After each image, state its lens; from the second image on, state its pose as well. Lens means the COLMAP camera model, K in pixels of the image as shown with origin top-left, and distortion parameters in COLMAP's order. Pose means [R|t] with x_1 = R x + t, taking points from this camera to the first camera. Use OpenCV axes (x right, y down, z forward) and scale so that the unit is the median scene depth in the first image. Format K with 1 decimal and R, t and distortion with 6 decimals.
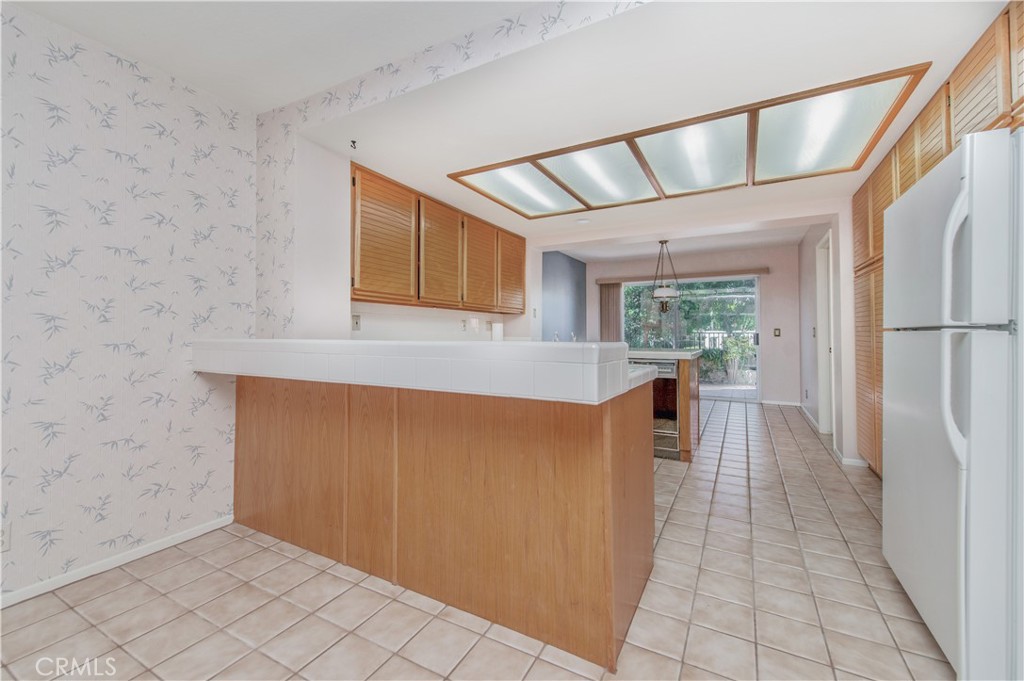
lens RADIAL K [[406.5, 0, 507.1], [0, 406.5, 334.8], [0, 0, 1]] dist [0.015343, -0.004157]
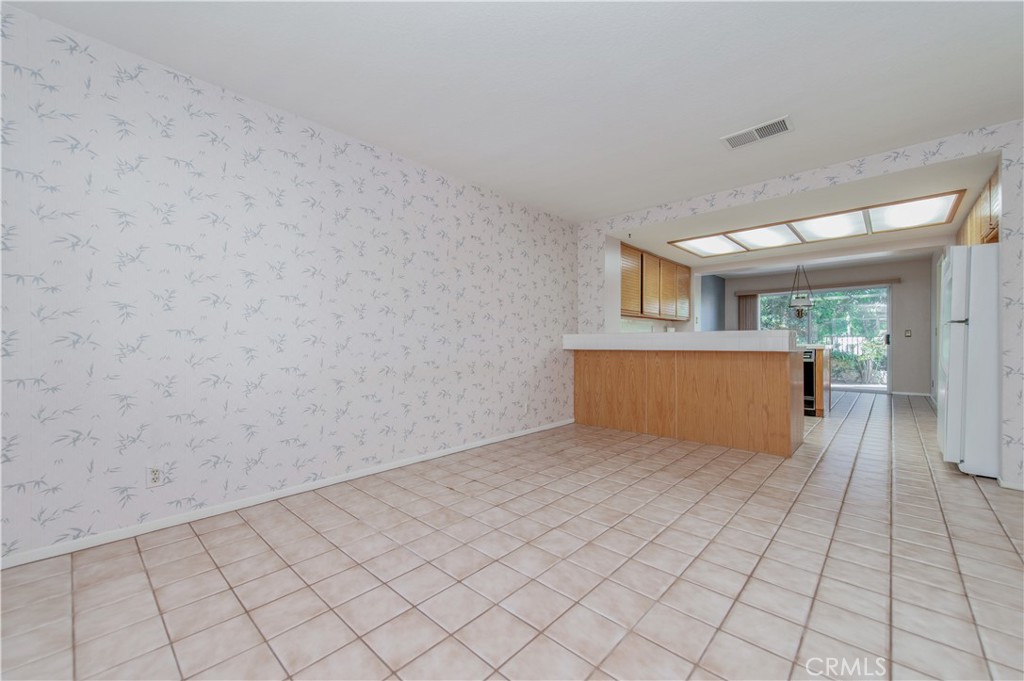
lens RADIAL K [[403.0, 0, 516.5], [0, 403.0, 346.1], [0, 0, 1]] dist [0.014545, -0.004056]
pose [[0.975851, 0.002332, -0.218427, -0.166148], [-0.000280, 0.999956, 0.009426, 0.015989], [0.218439, -0.009137, 0.975808, -0.354633]]
